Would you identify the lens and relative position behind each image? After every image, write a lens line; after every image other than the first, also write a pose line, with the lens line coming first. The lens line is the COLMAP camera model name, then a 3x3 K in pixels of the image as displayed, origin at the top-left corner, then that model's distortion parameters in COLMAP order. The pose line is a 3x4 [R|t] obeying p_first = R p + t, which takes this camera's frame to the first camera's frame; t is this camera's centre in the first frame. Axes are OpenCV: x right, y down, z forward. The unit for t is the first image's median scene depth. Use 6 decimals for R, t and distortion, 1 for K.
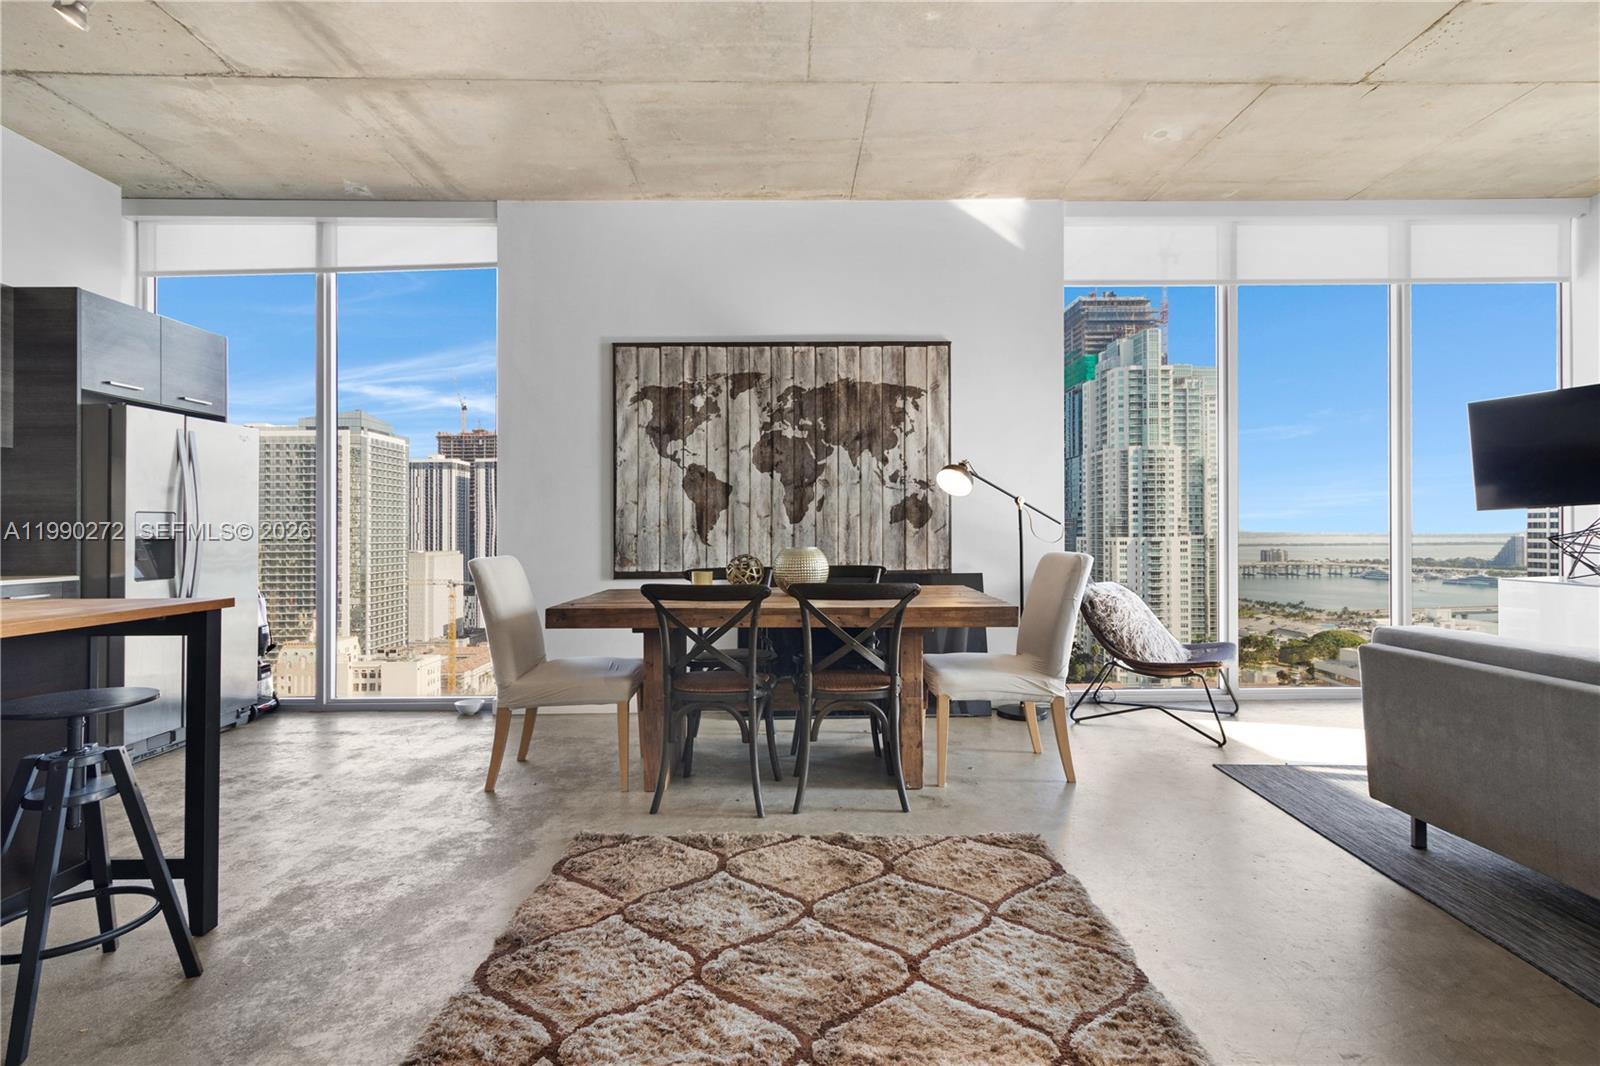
lens RADIAL K [[778.1, 0, 802.2], [0, 778.1, 528.1], [0, 0, 1]] dist [0.002742, 0.001308]
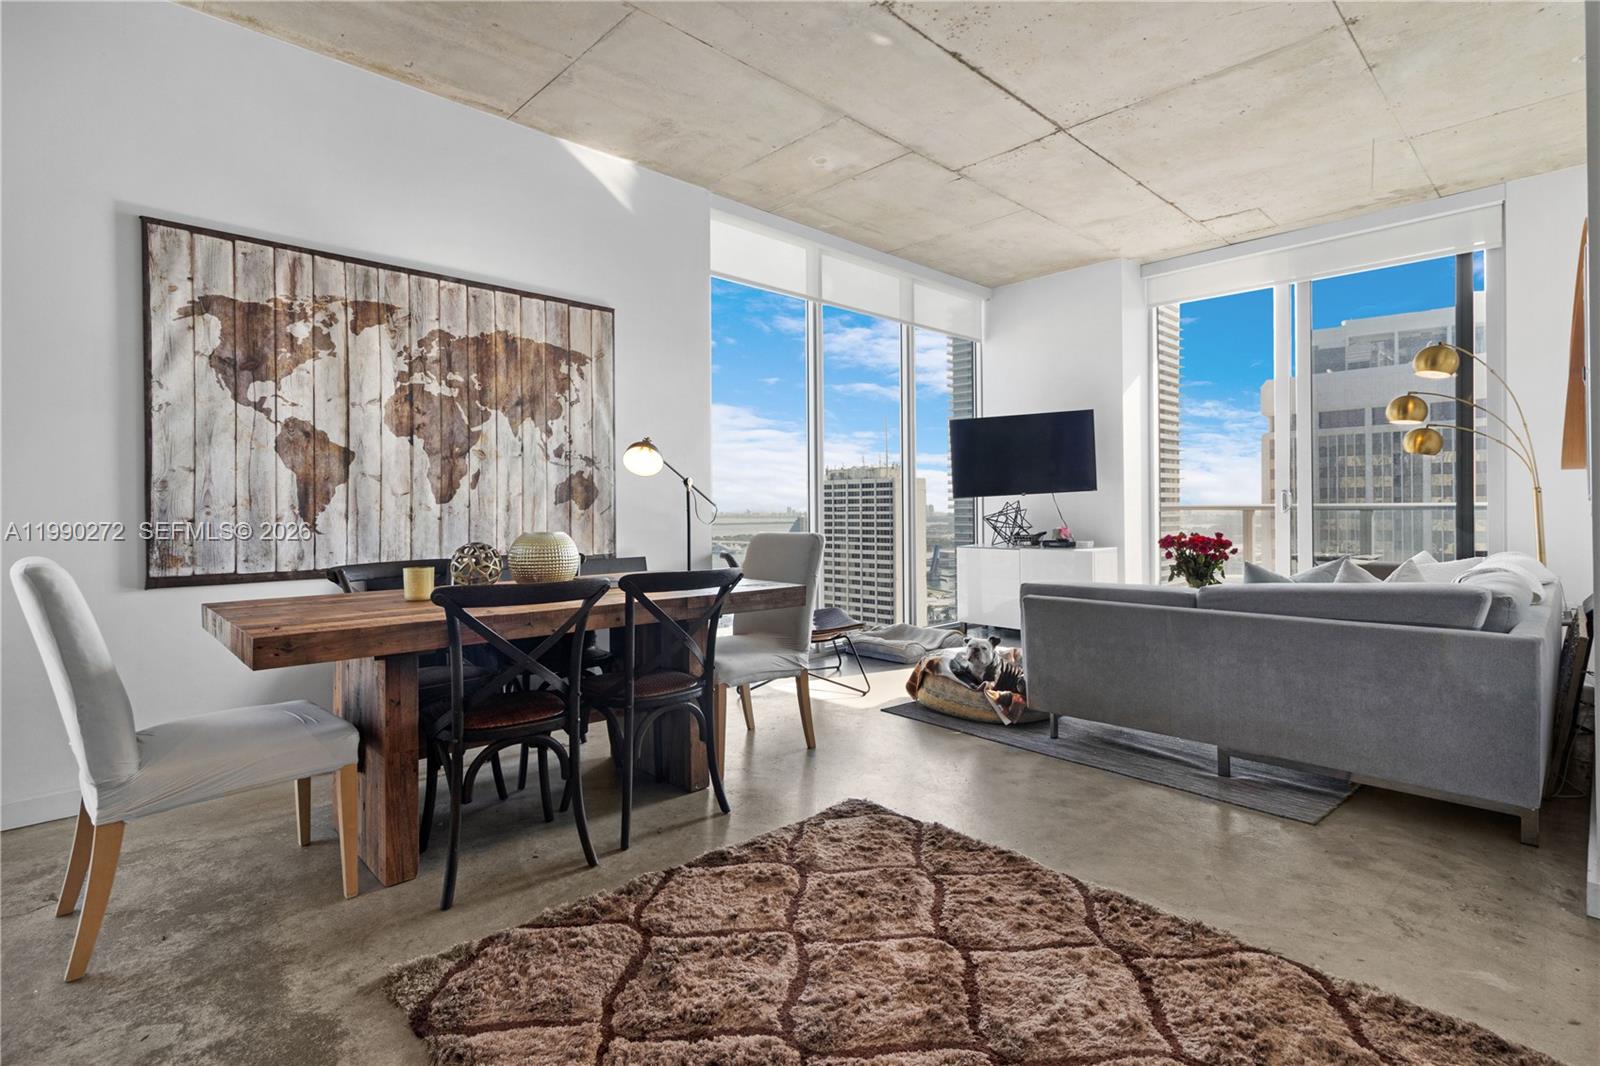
lens RADIAL K [[778.1, 0, 814.5], [0, 778.1, 514.4], [0, 0, 1]] dist [0.002742, 0.001308]
pose [[0.726430, -0.001955, 0.687238, -0.280578], [-0.000213, 0.999995, 0.003070, 0.002720], [-0.687241, -0.002377, 0.726426, 0.161895]]
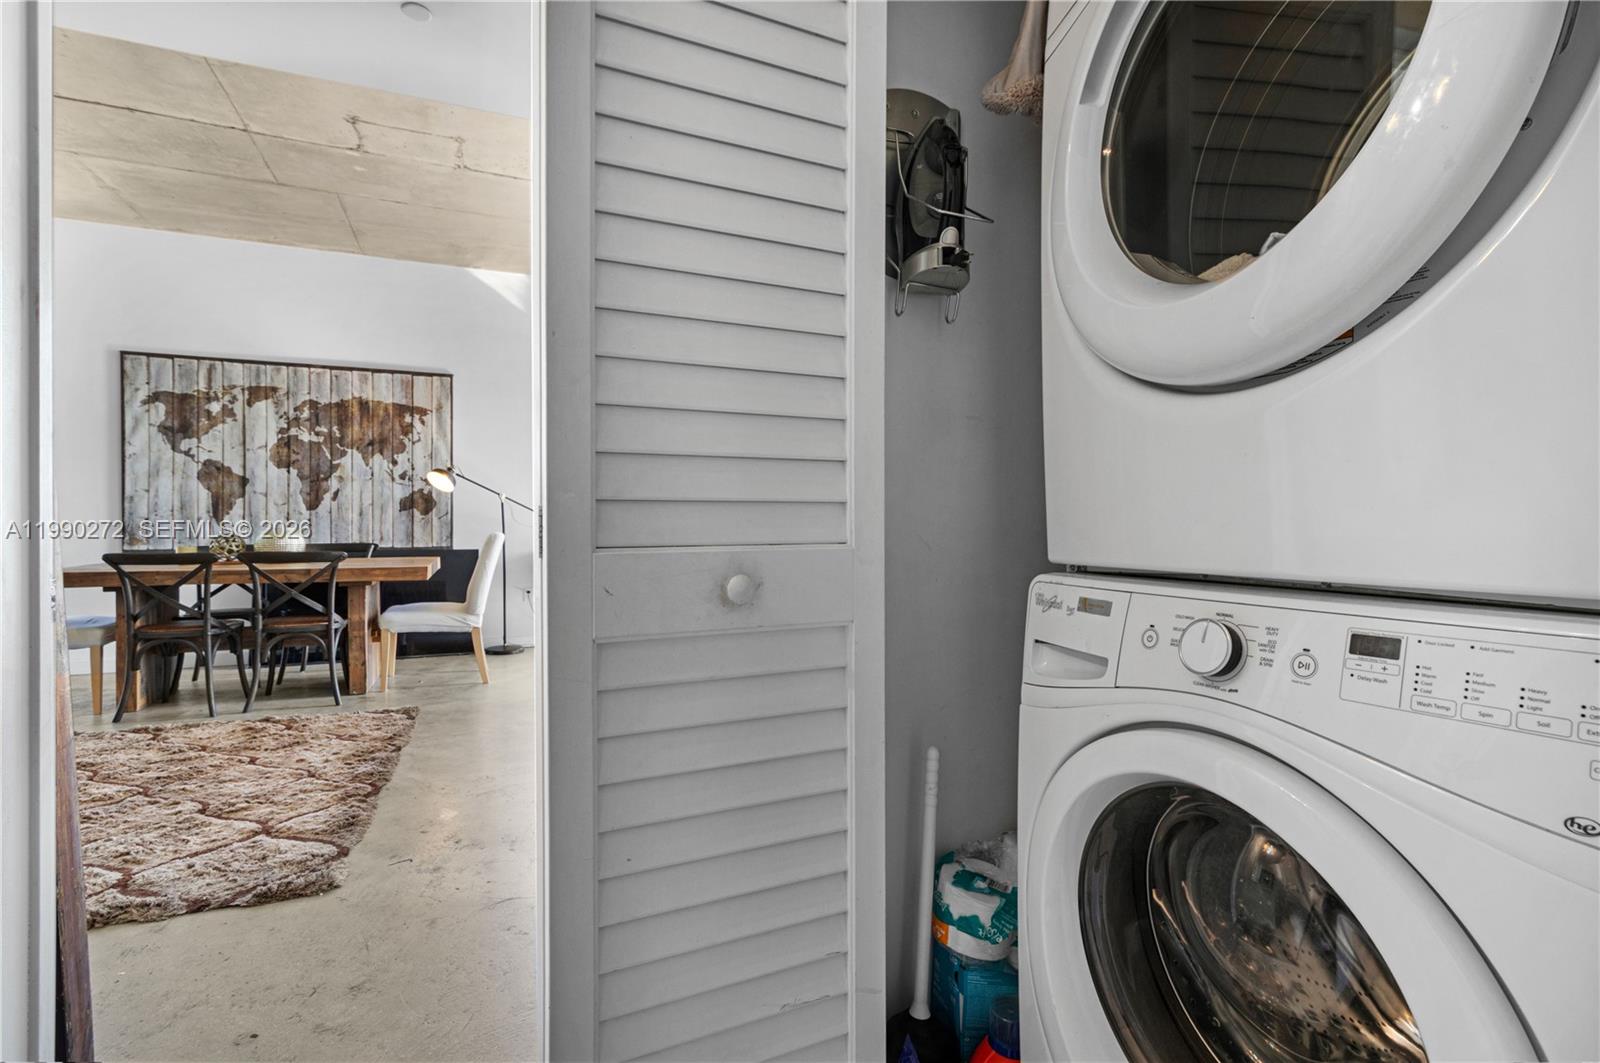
lens RADIAL K [[754.4, 0, 824.4], [0, 754.4, 533.2], [0, 0, 1]] dist [0.001133, 0.001537]
pose [[0.916346, 0.002514, 0.400380, 0.261303], [-0.011356, 0.999741, 0.019713, -0.002511], [-0.400227, -0.022610, 0.916137, -0.442435]]
